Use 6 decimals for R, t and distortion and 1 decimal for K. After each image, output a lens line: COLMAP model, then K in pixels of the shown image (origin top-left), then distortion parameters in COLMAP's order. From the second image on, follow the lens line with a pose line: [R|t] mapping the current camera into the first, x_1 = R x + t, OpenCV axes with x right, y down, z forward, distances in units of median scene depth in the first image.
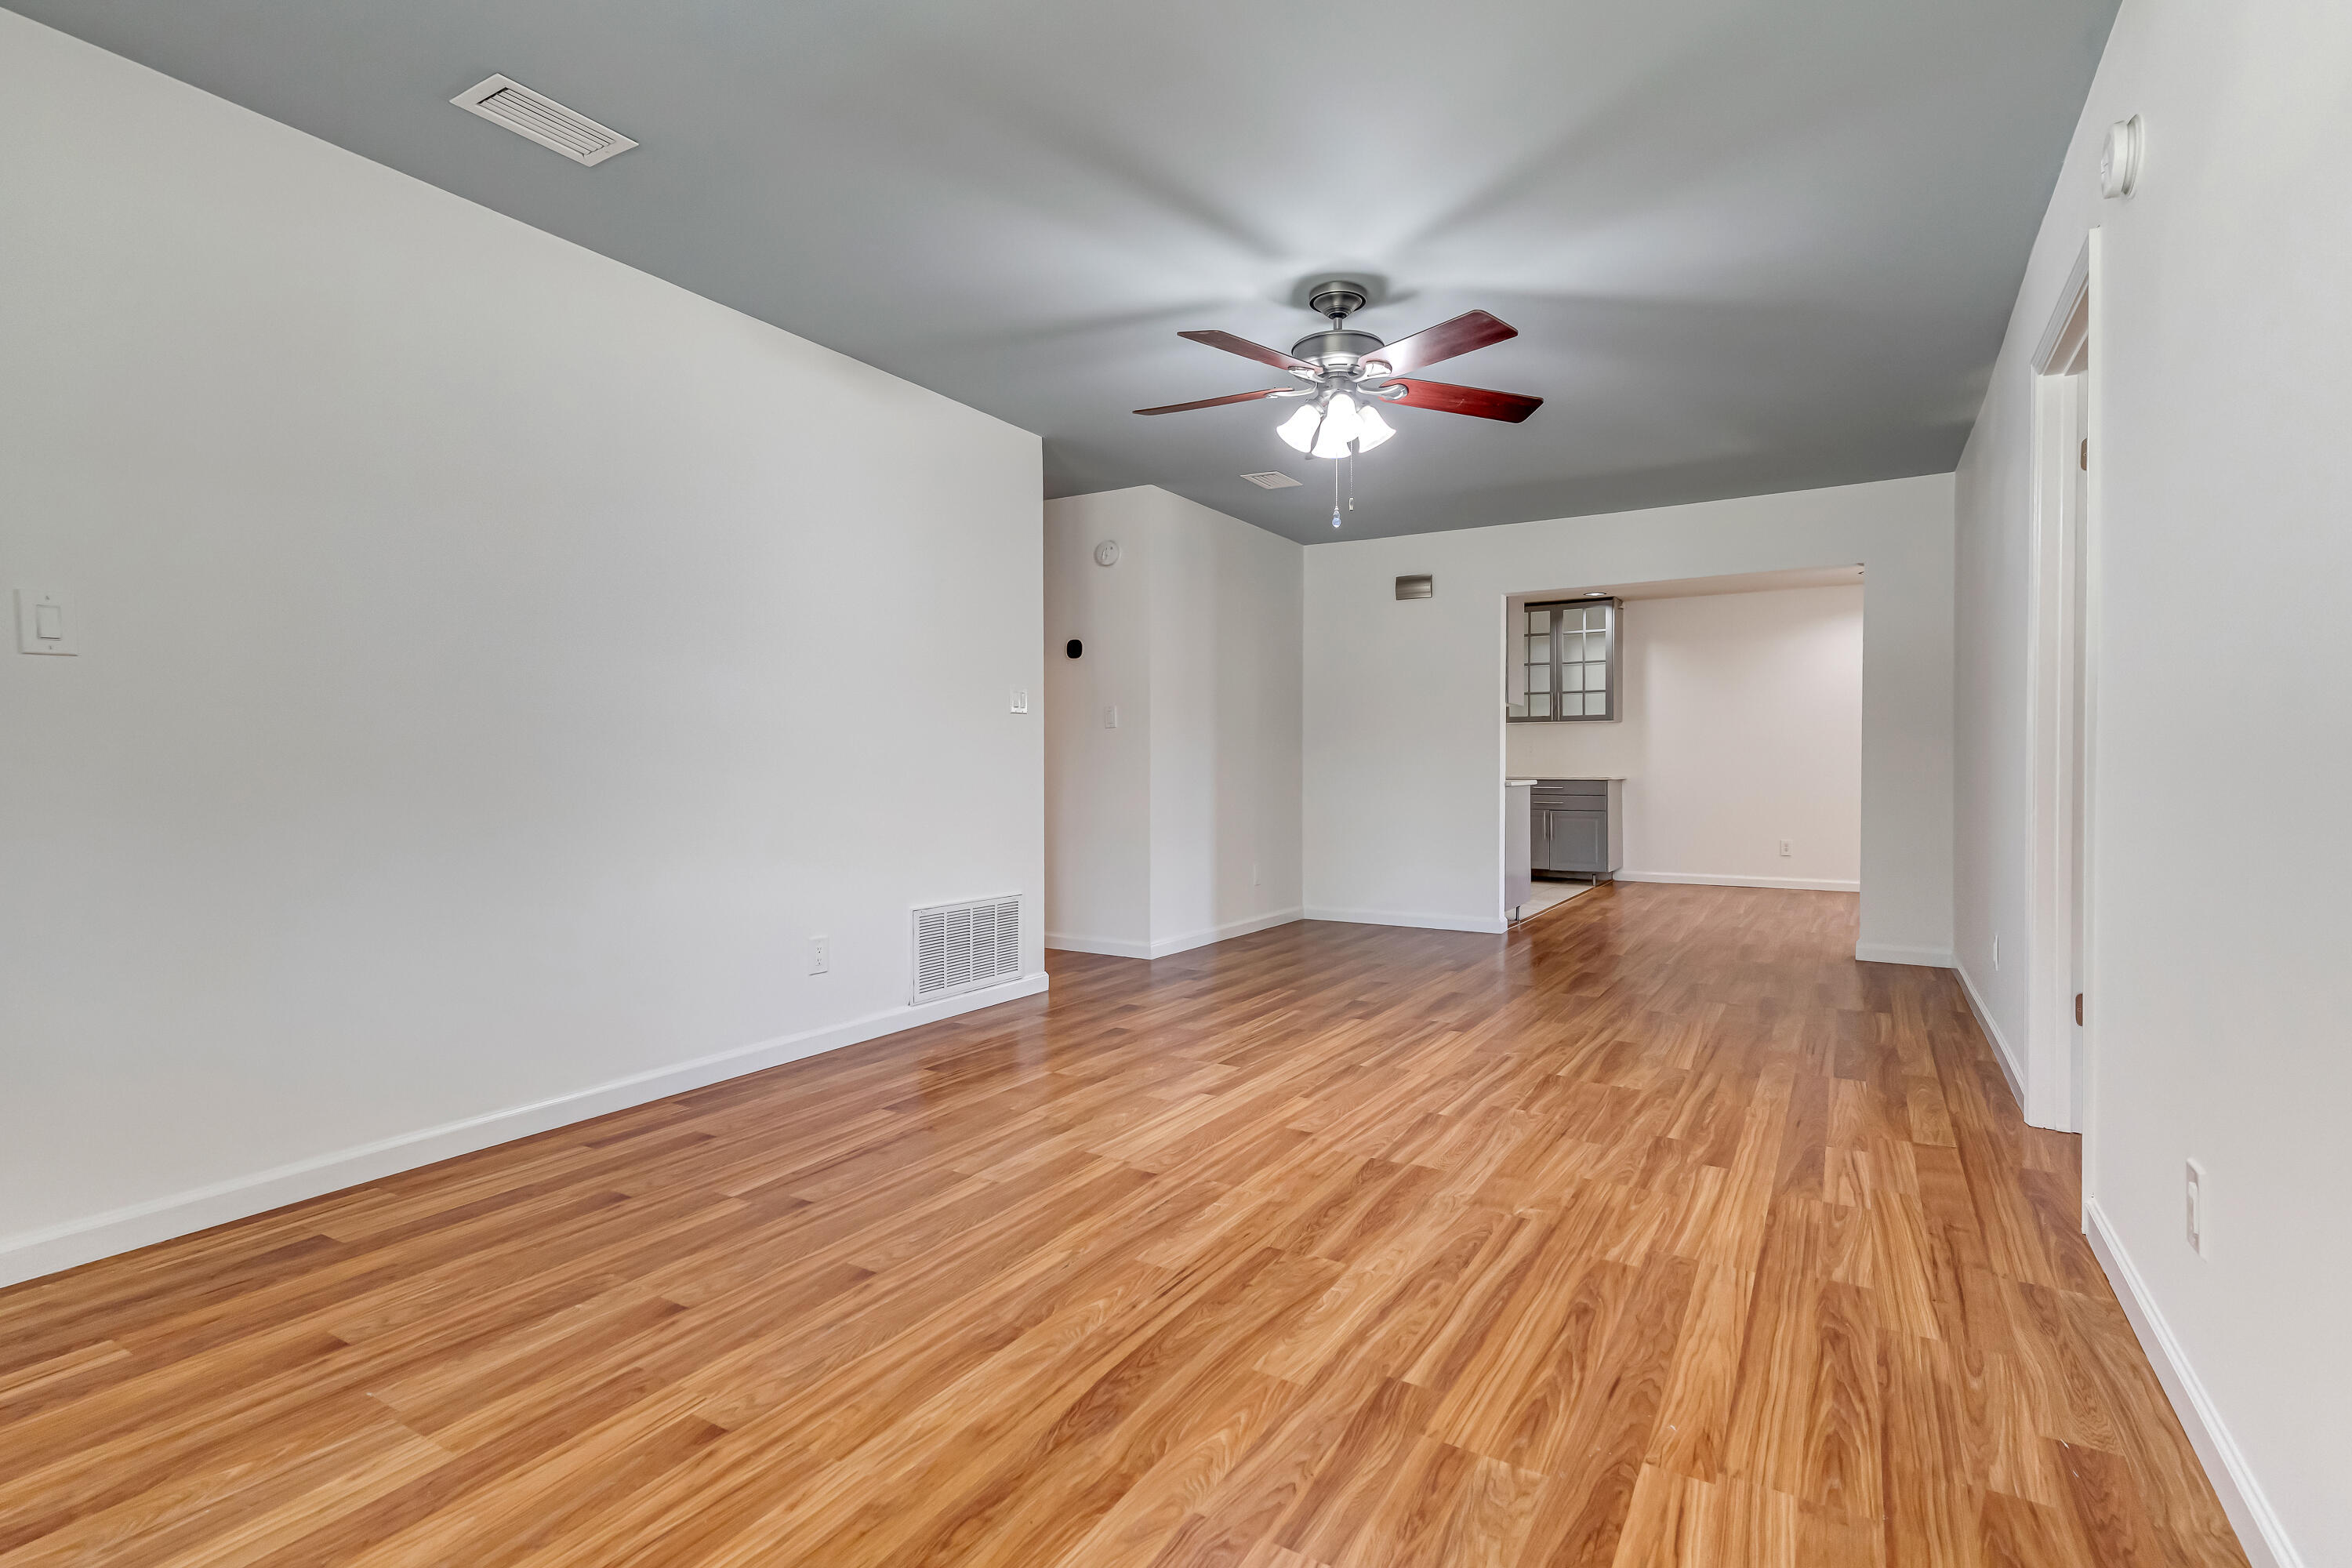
lens RADIAL K [[1121.4, 0, 1187.7], [0, 1121.4, 787.1], [0, 0, 1]] dist [0.004444, -0.000487]
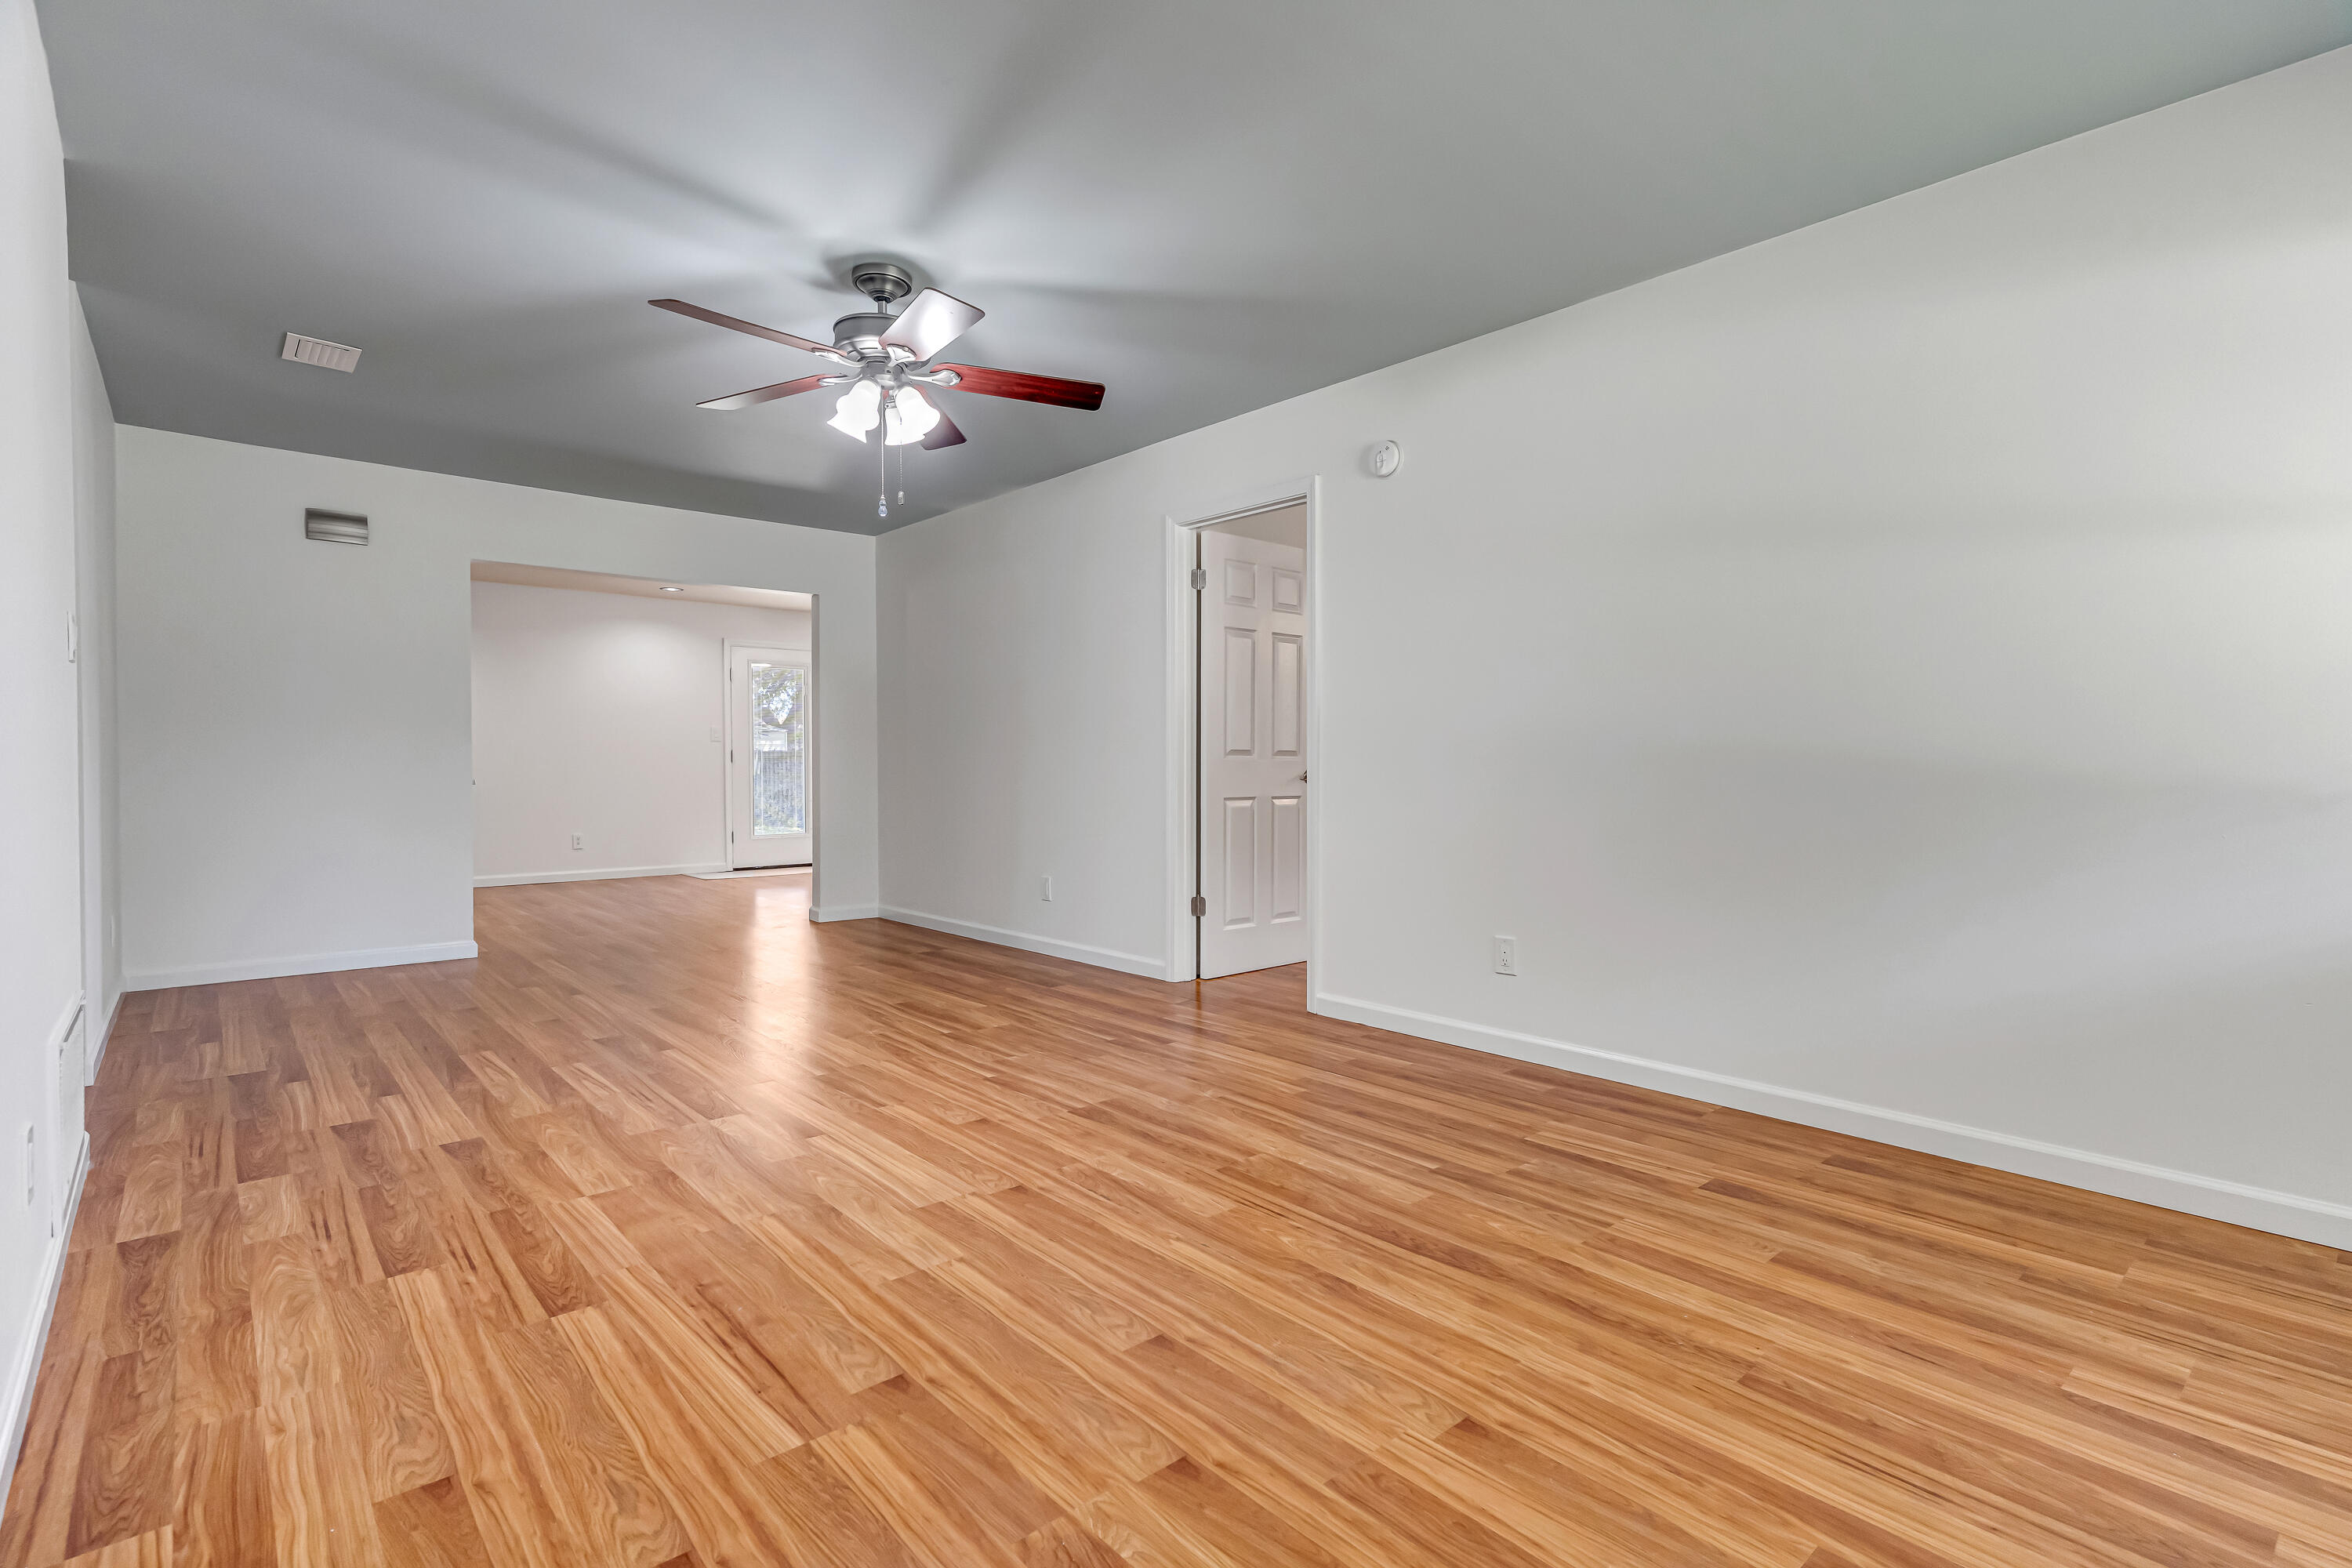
lens RADIAL K [[1121.4, 0, 1154.2], [0, 1121.4, 788.0], [0, 0, 1]] dist [0.004444, -0.000487]
pose [[0.311557, -0.022733, 0.949956, -1.020999], [0.017203, 0.999685, 0.018280, -0.013058], [-0.950072, 0.010647, 0.311850, 0.667439]]
